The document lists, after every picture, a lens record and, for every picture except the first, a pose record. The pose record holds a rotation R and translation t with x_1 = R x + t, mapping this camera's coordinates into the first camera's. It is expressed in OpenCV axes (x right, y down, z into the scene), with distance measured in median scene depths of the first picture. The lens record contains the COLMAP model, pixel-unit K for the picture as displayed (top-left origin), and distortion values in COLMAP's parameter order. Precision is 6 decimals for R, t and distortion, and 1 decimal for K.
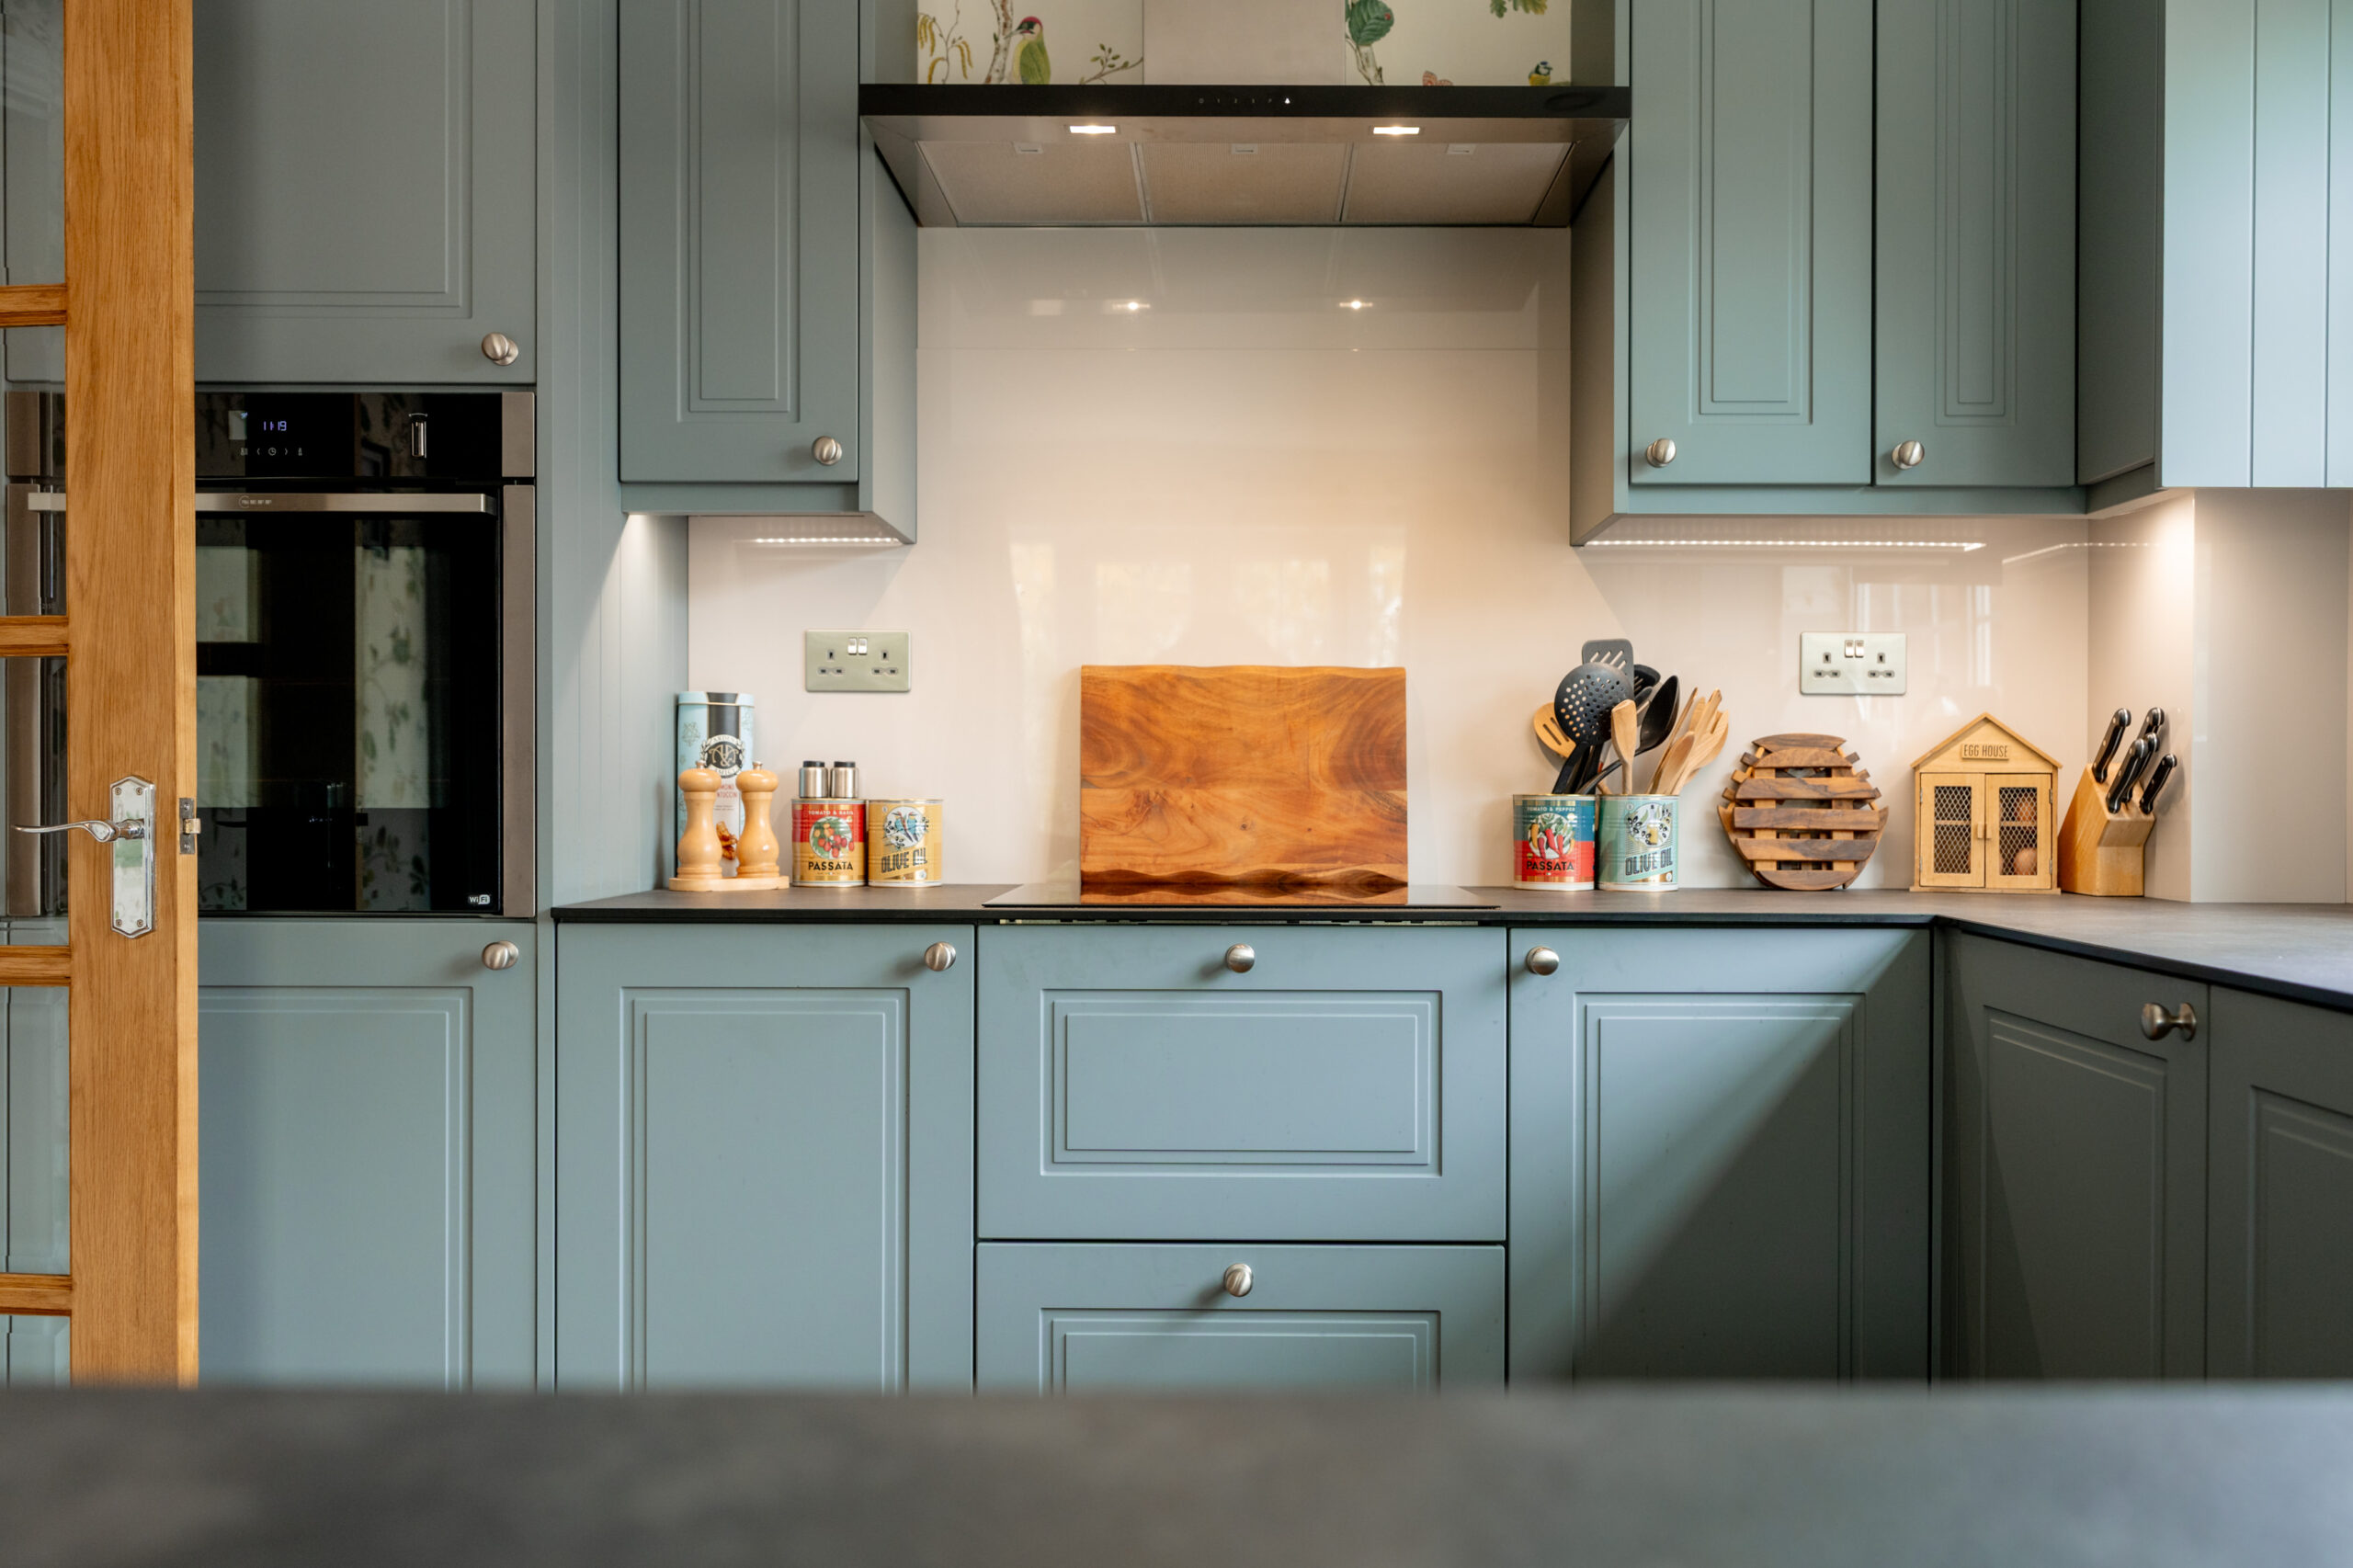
lens RADIAL K [[2172.2, 0, 1200.0], [0, 2172.2, 781.5], [0, 0, 1]] dist [-0.002122, 0.000000]
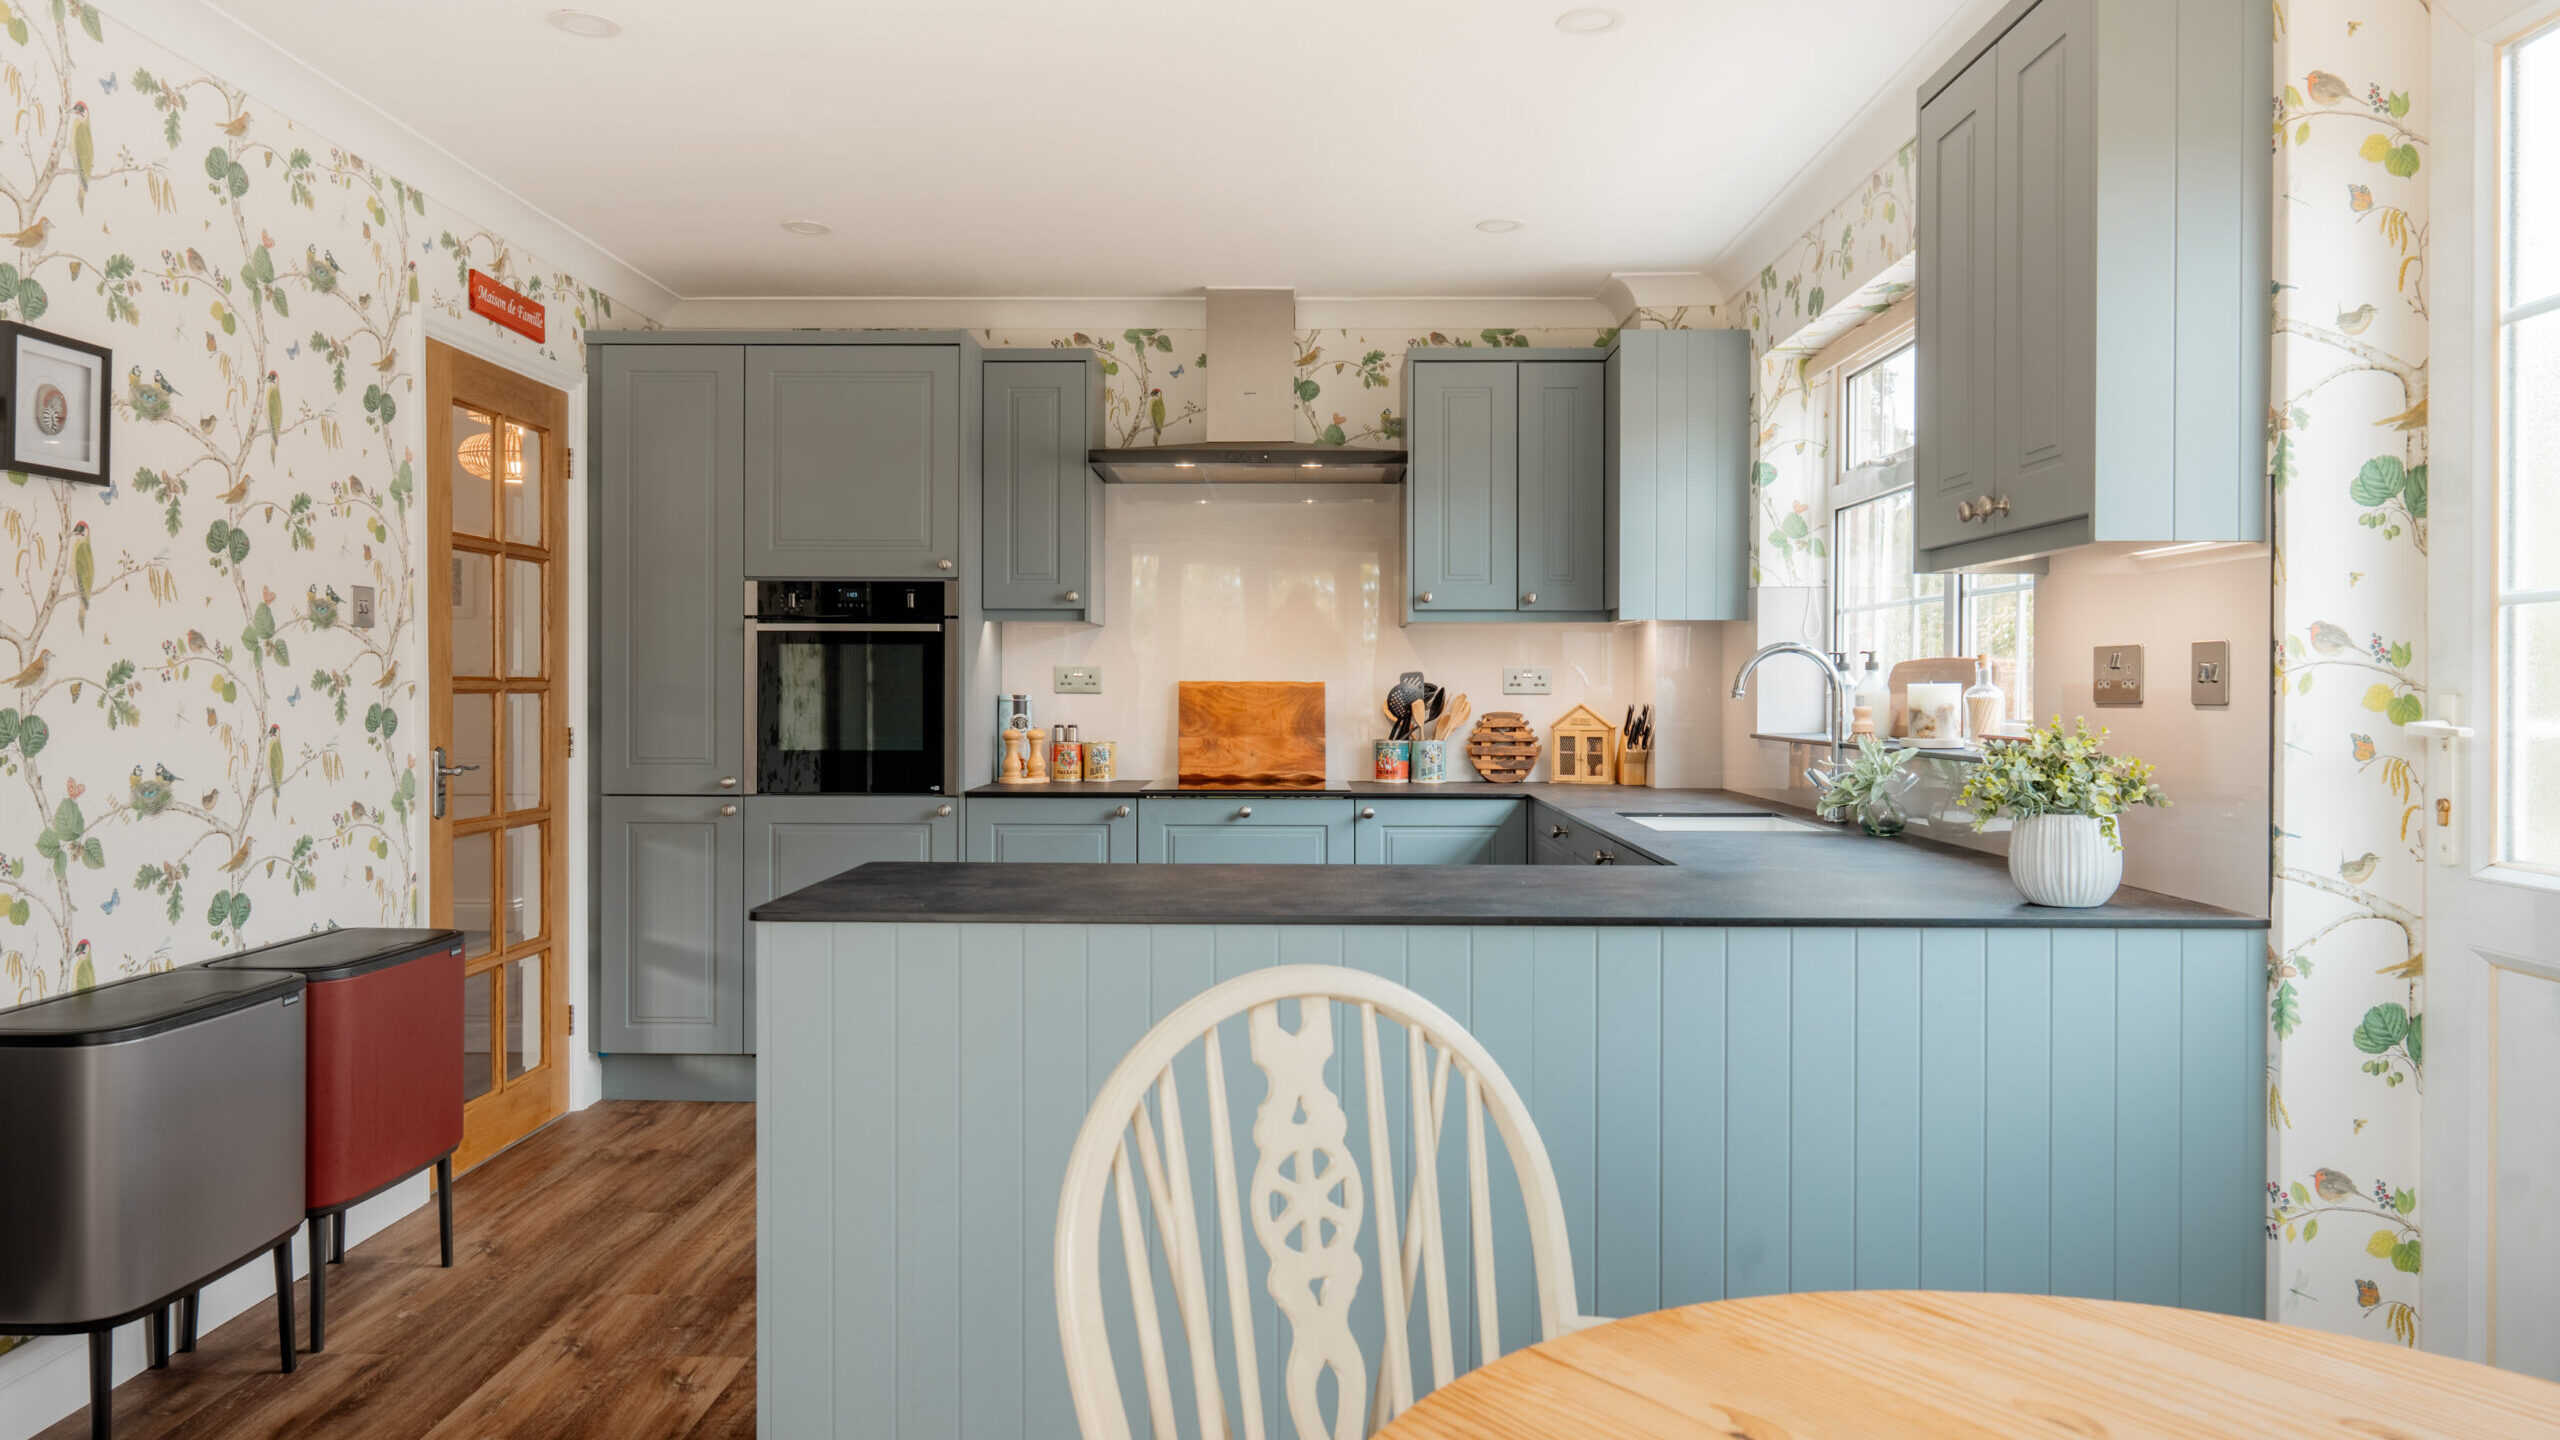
lens RADIAL K [[1741.5, 0, 1250.8], [0, 1741.5, 639.3], [0, 0, 1]] dist [-0.008750, -0.000223]
pose [[0.999979, -0.001022, -0.006457, 0.034054], [0.000853, 0.999659, -0.026100, -0.056225], [0.006481, 0.026094, 0.999638, -0.878296]]
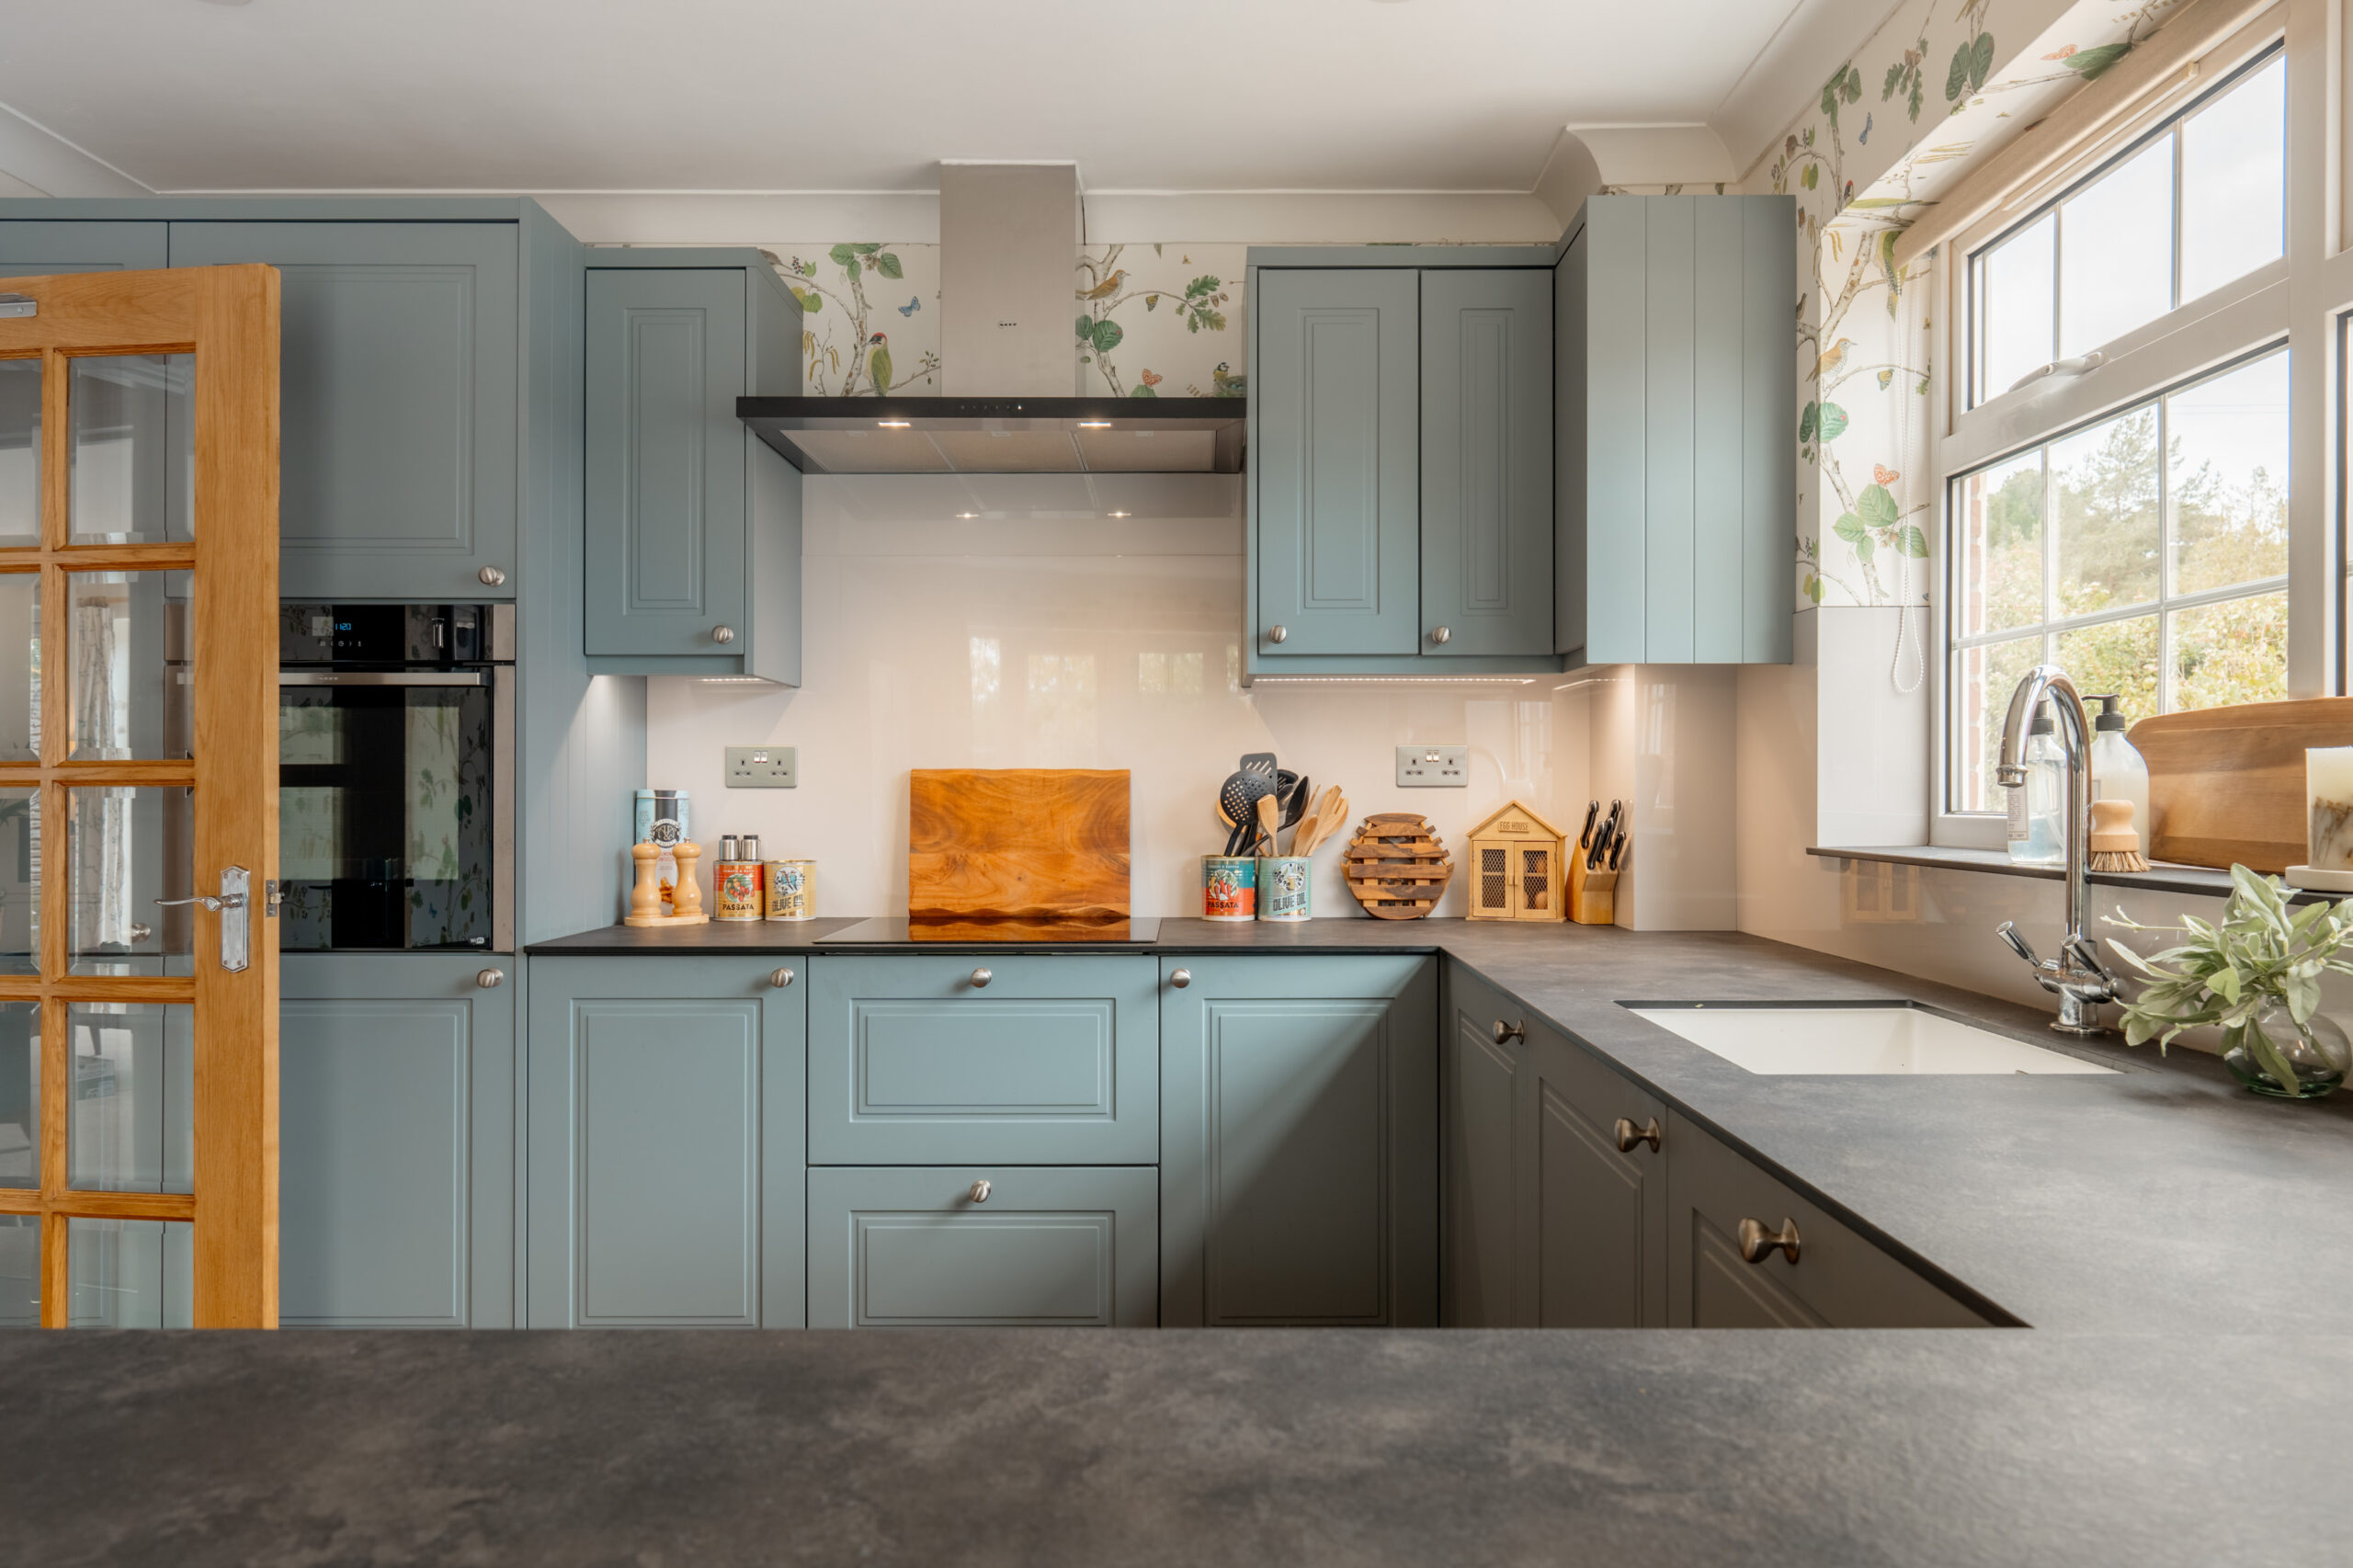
lens RADIAL K [[1598.8, 0, 1177.9], [0, 1598.8, 760.5], [0, 0, 1]] dist [-0.007203, -0.002544]
pose [[0.999940, -0.004102, 0.010113, 0.130612], [0.004279, 0.999838, -0.017481, -0.044566], [-0.010040, 0.017523, 0.999796, -0.103782]]
